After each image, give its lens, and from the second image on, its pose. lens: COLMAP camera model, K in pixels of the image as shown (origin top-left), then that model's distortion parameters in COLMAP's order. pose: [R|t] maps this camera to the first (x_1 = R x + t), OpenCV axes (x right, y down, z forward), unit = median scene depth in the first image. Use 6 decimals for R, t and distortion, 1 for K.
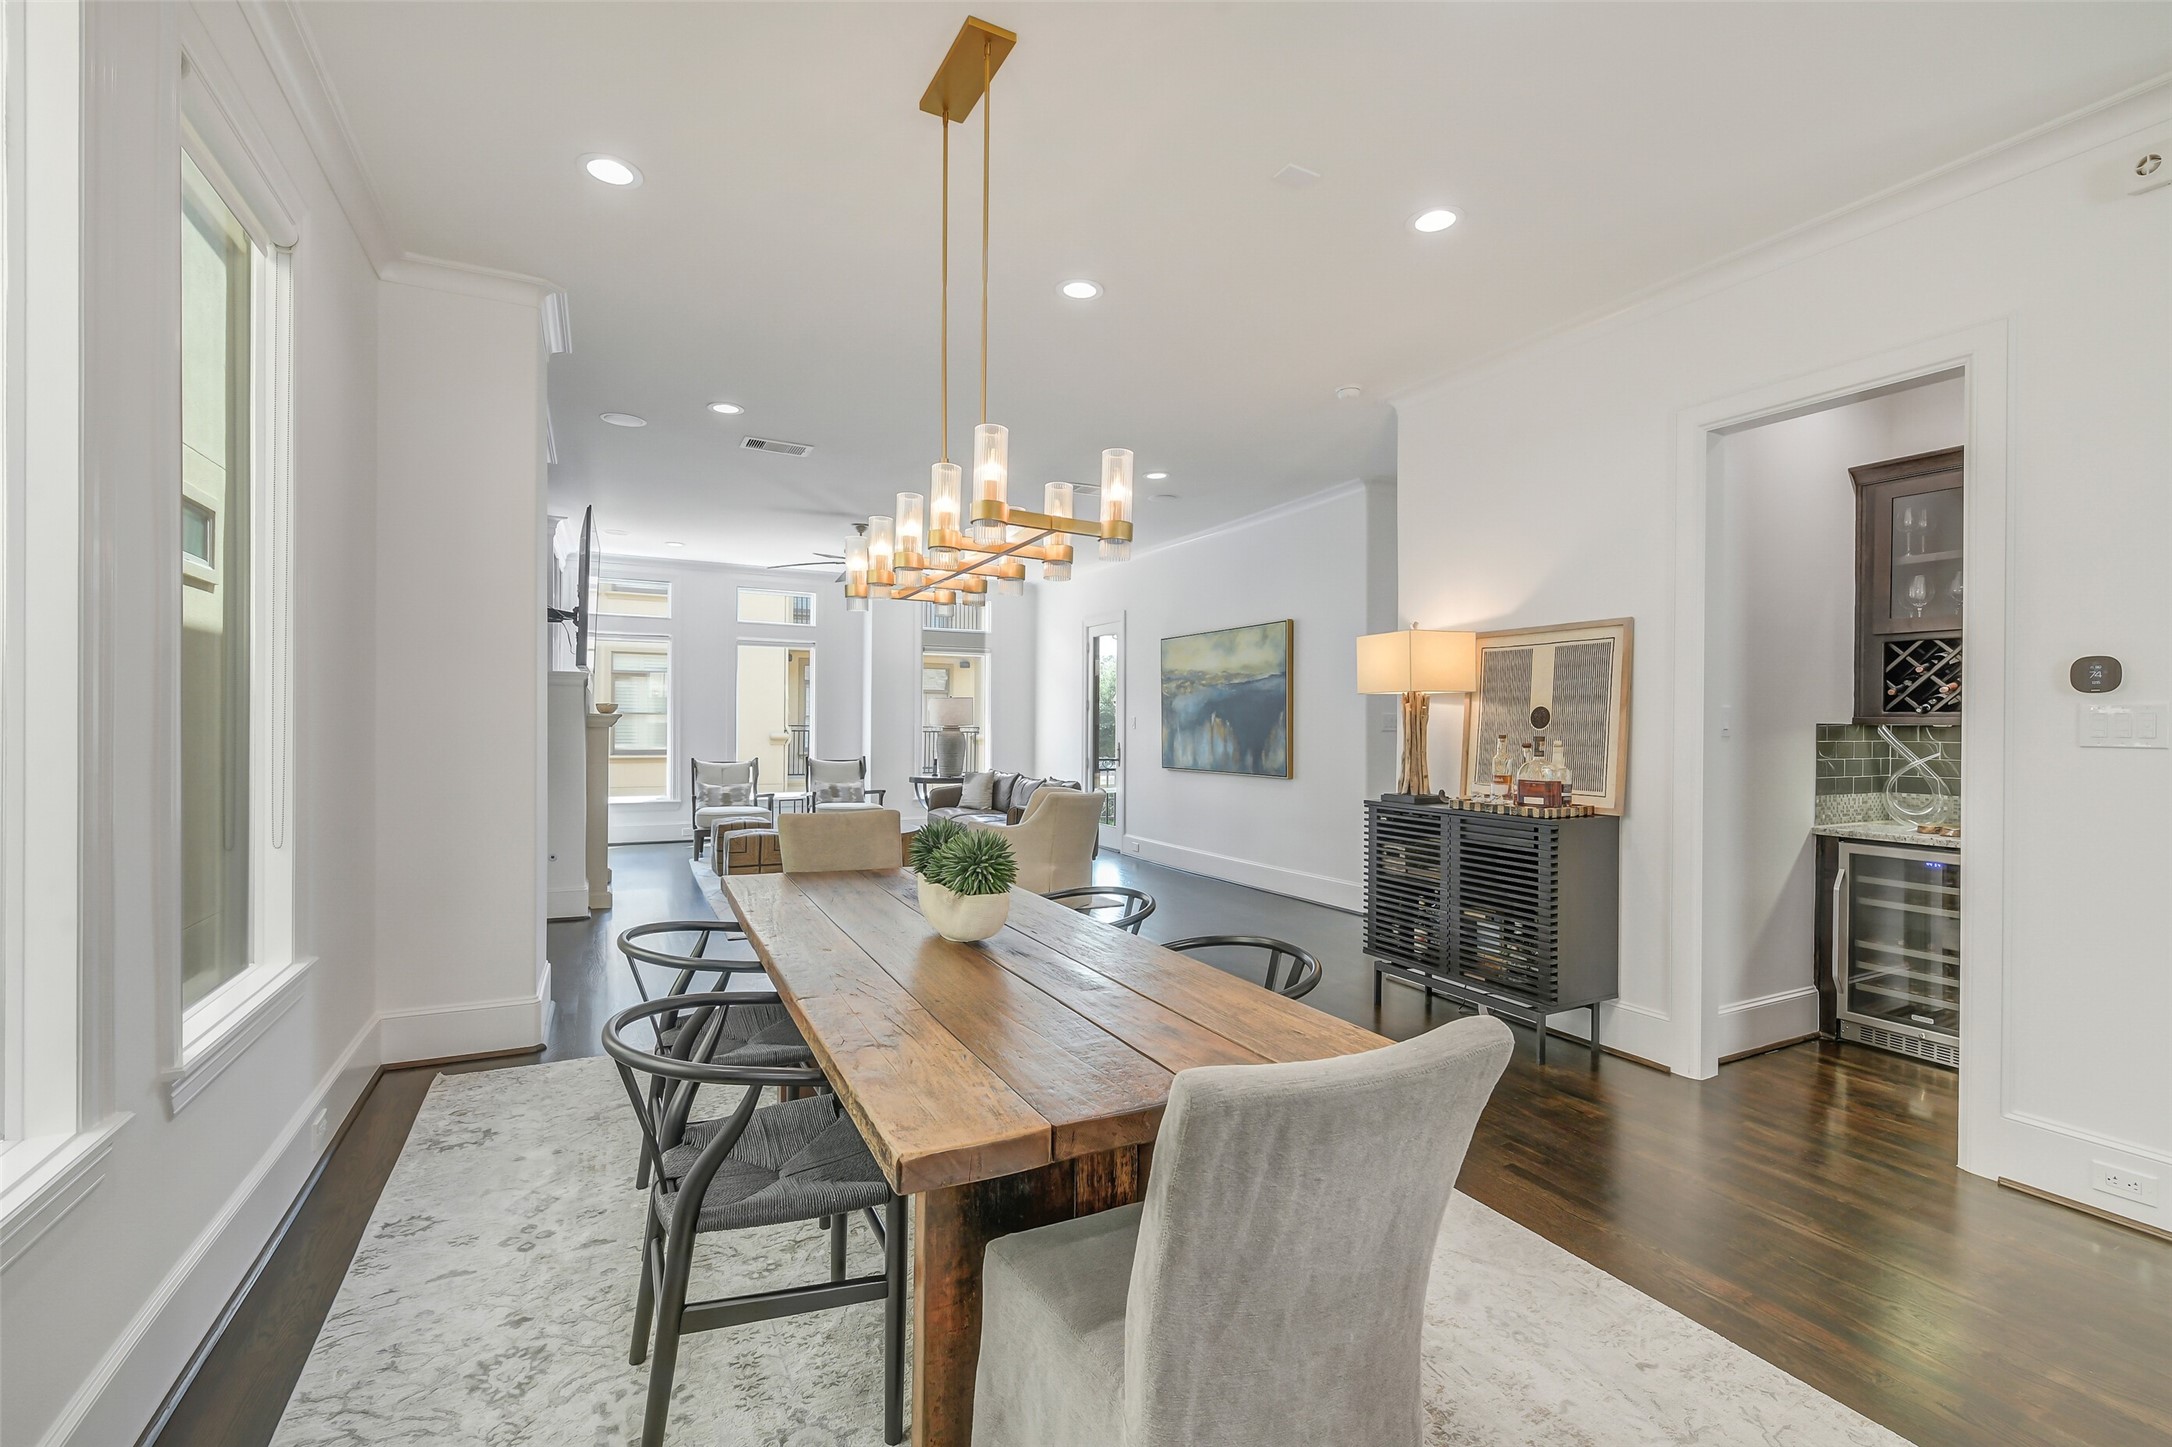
lens RADIAL K [[945.0, 0, 1081.1], [0, 945.0, 722.3], [0, 0, 1]] dist [0.002865, -0.002754]
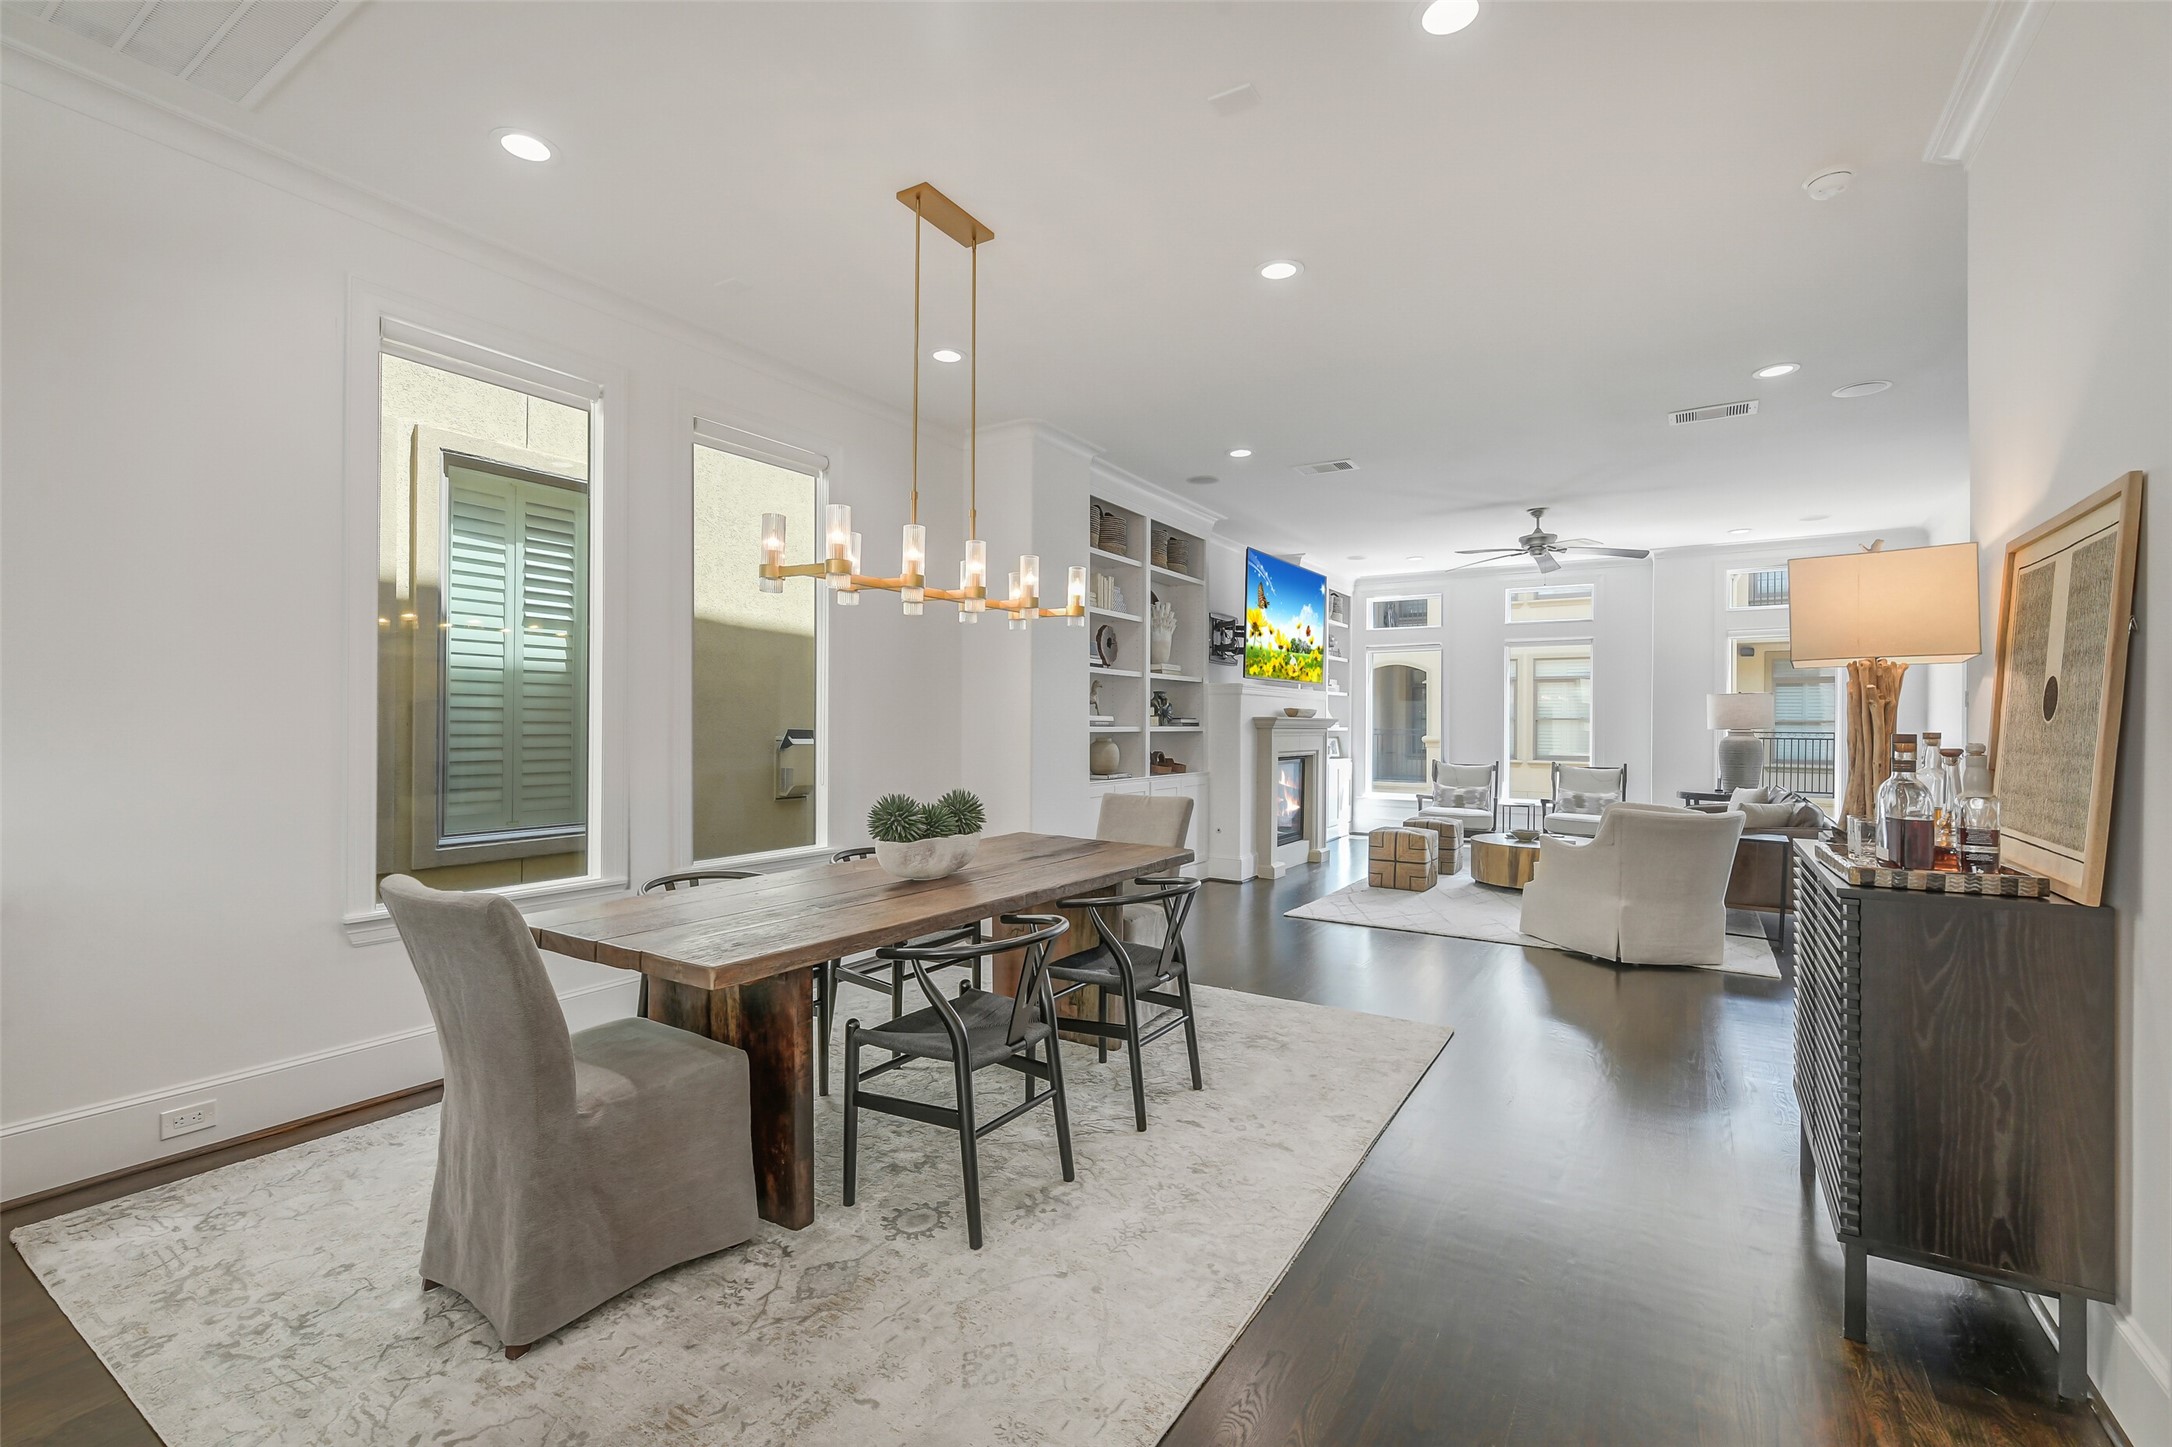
lens RADIAL K [[945.0, 0, 1084.9], [0, 945.0, 710.8], [0, 0, 1]] dist [0.002865, -0.002754]
pose [[0.515387, -0.015239, -0.856822, 0.325808], [-0.002933, 0.999805, -0.019546, 0.006529], [0.856953, 0.012587, 0.515242, 0.150889]]
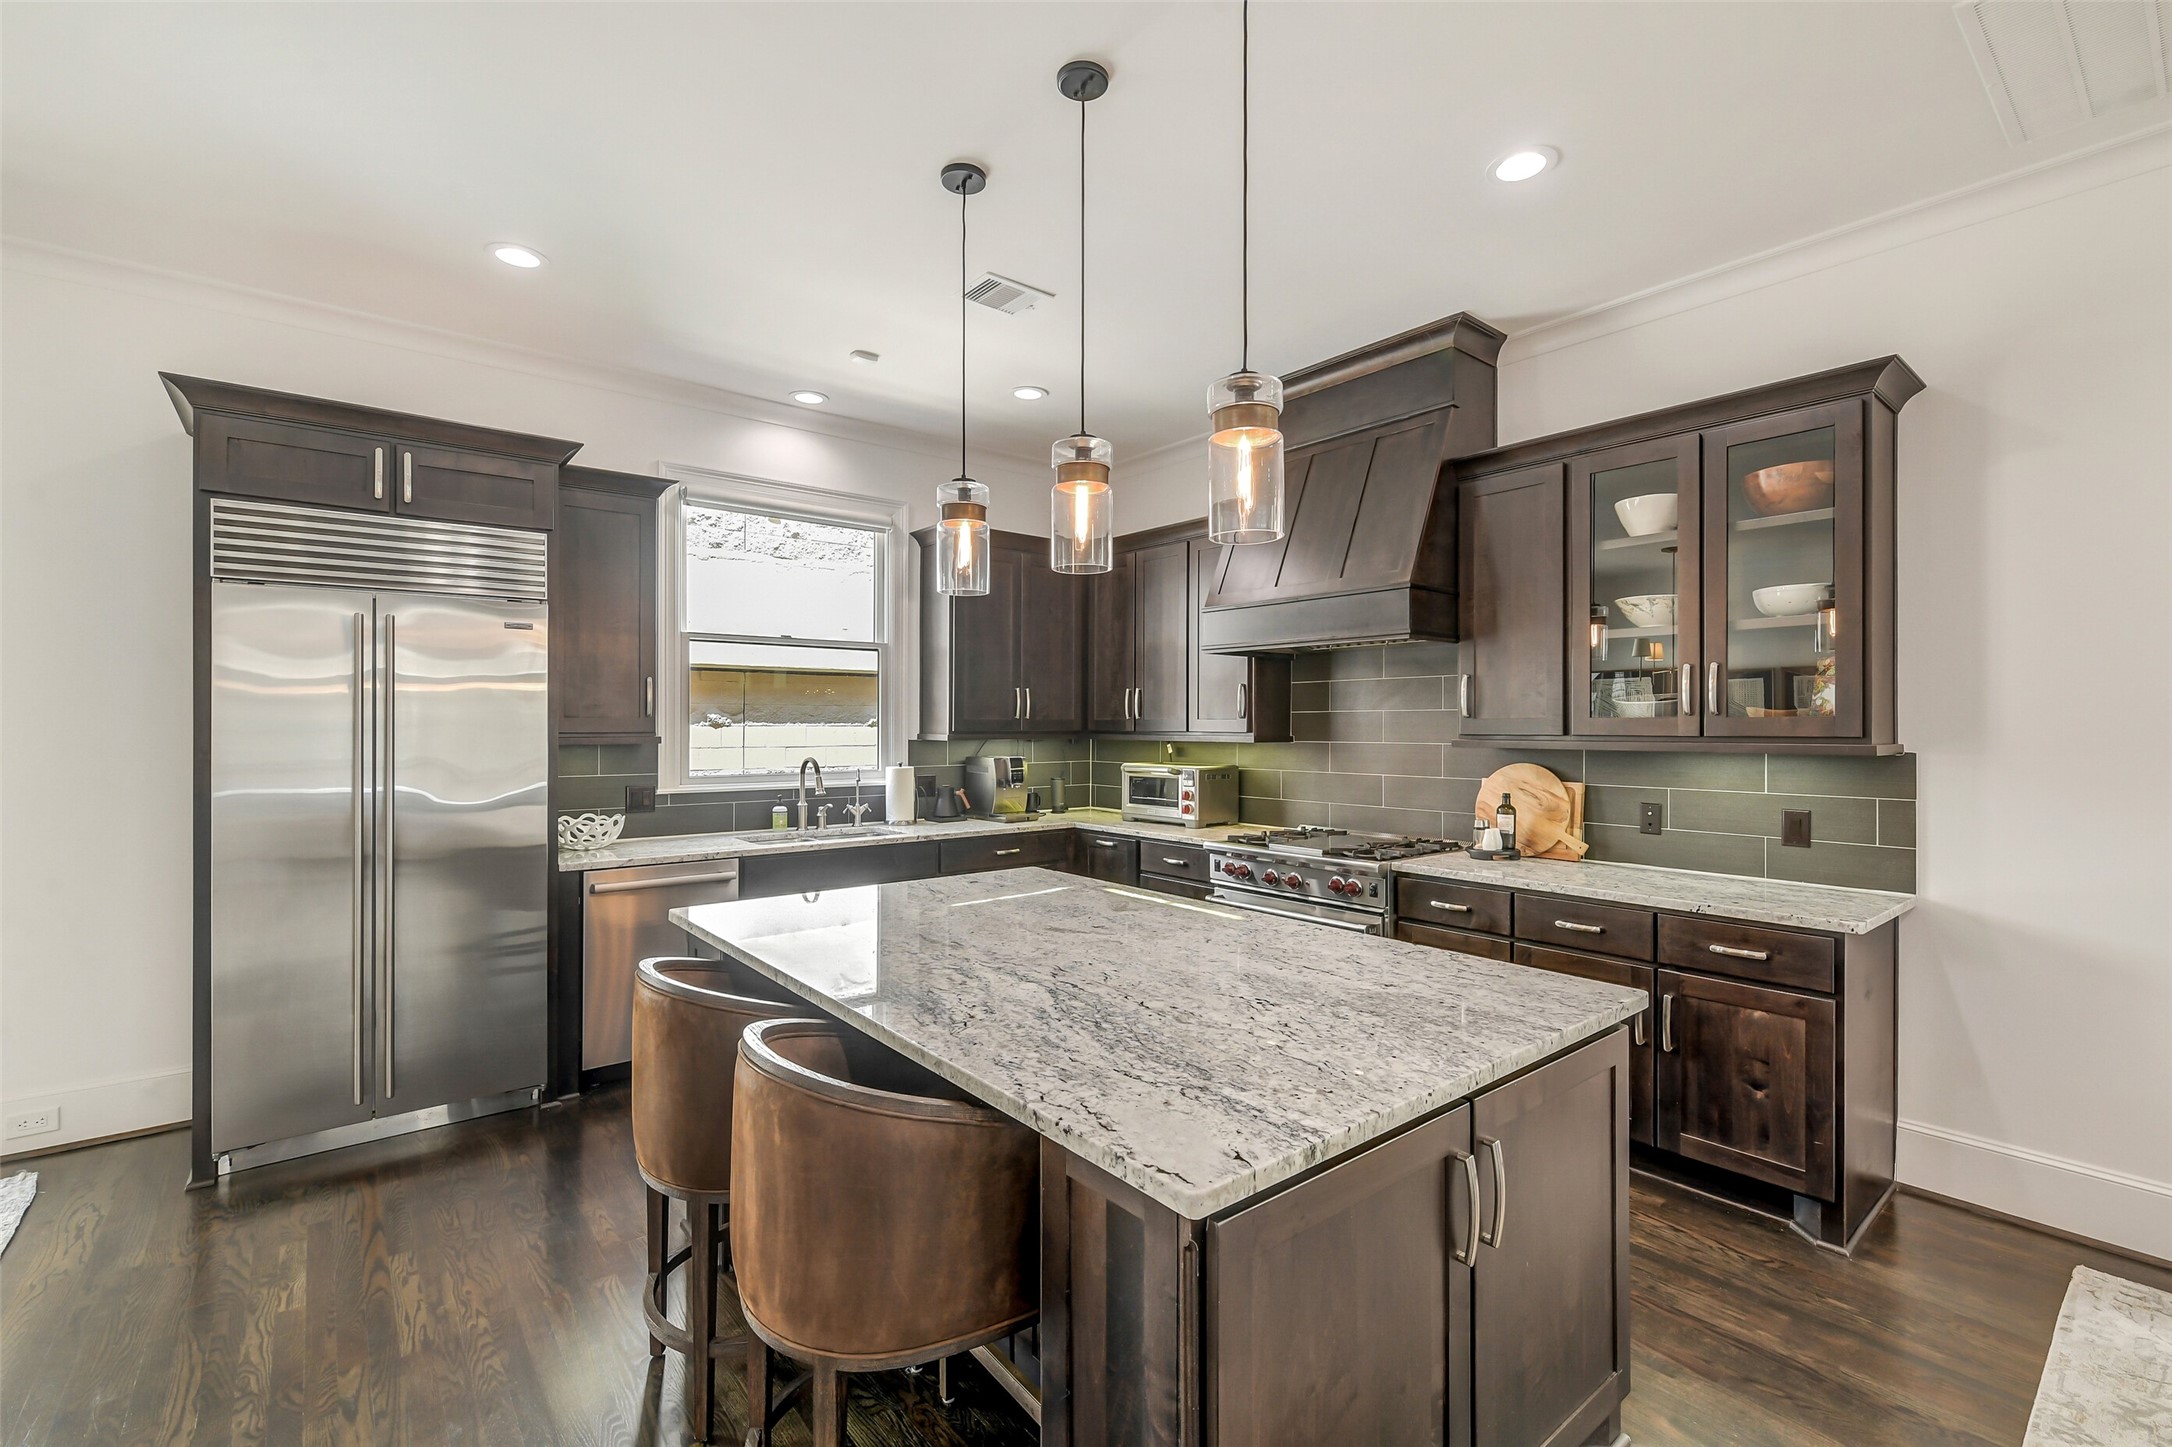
lens RADIAL K [[945.0, 0, 1087.6], [0, 945.0, 721.2], [0, 0, 1]] dist [0.002865, -0.002754]
pose [[-0.975143, -0.010613, -0.221323, 0.291961], [-0.009659, 0.999939, -0.005393, -0.011641], [0.221367, -0.003121, -0.975186, 0.248661]]
